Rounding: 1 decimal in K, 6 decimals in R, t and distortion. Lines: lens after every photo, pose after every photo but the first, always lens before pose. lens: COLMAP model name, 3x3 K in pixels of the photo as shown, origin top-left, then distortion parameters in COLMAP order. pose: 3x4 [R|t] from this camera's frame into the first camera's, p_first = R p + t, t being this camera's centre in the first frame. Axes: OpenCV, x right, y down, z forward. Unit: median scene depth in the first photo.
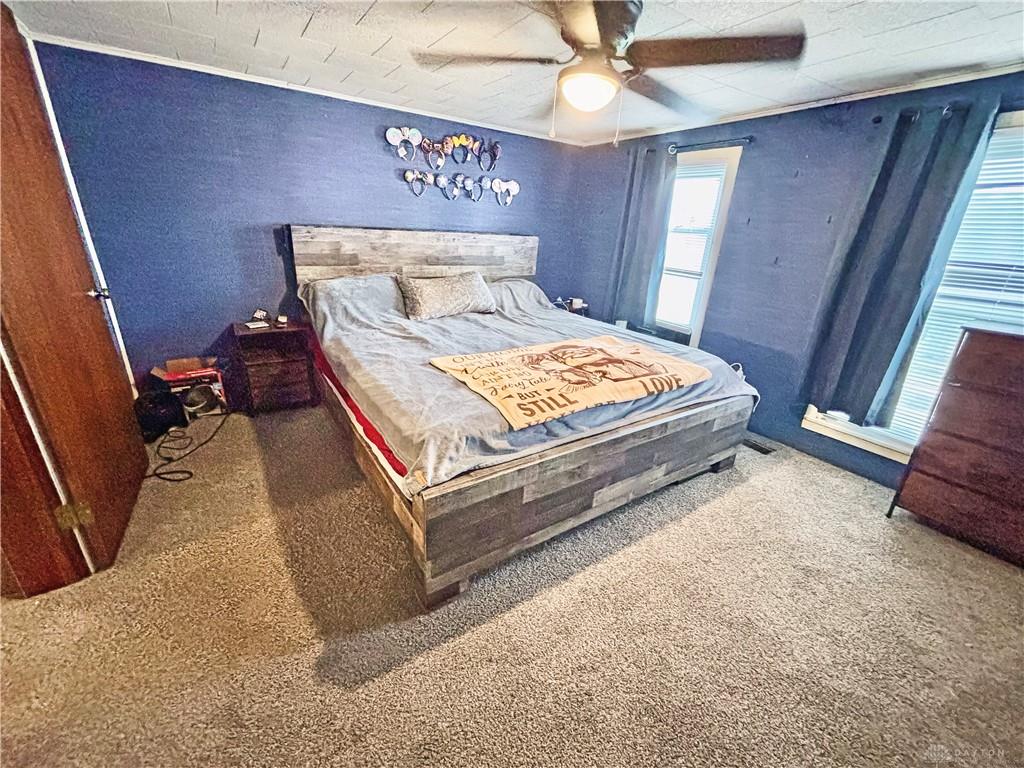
lens RADIAL K [[412.6, 0, 513.4], [0, 412.6, 383.5], [0, 0, 1]] dist [-0.001782, -0.000276]
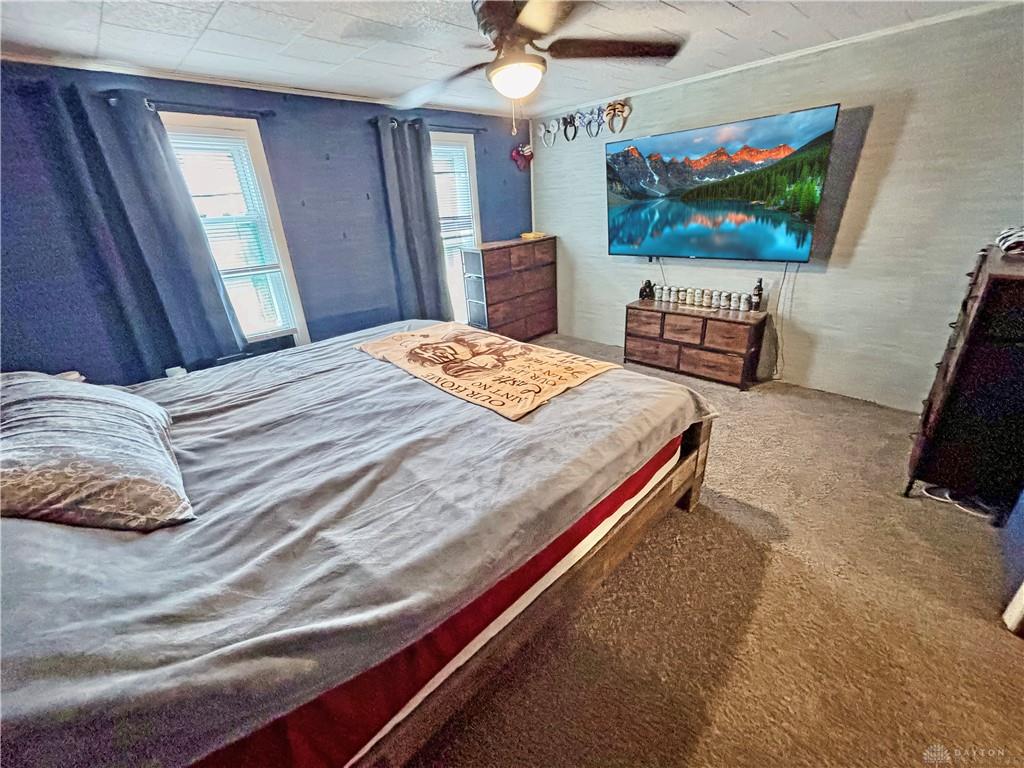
lens RADIAL K [[412.6, 0, 513.3], [0, 412.6, 384.9], [0, 0, 1]] dist [-0.001782, -0.000276]
pose [[-0.183132, -0.435221, 0.881502, -0.720286], [0.389428, 0.791199, 0.471540, -0.389251], [-0.902668, 0.429635, 0.024593, 0.871569]]
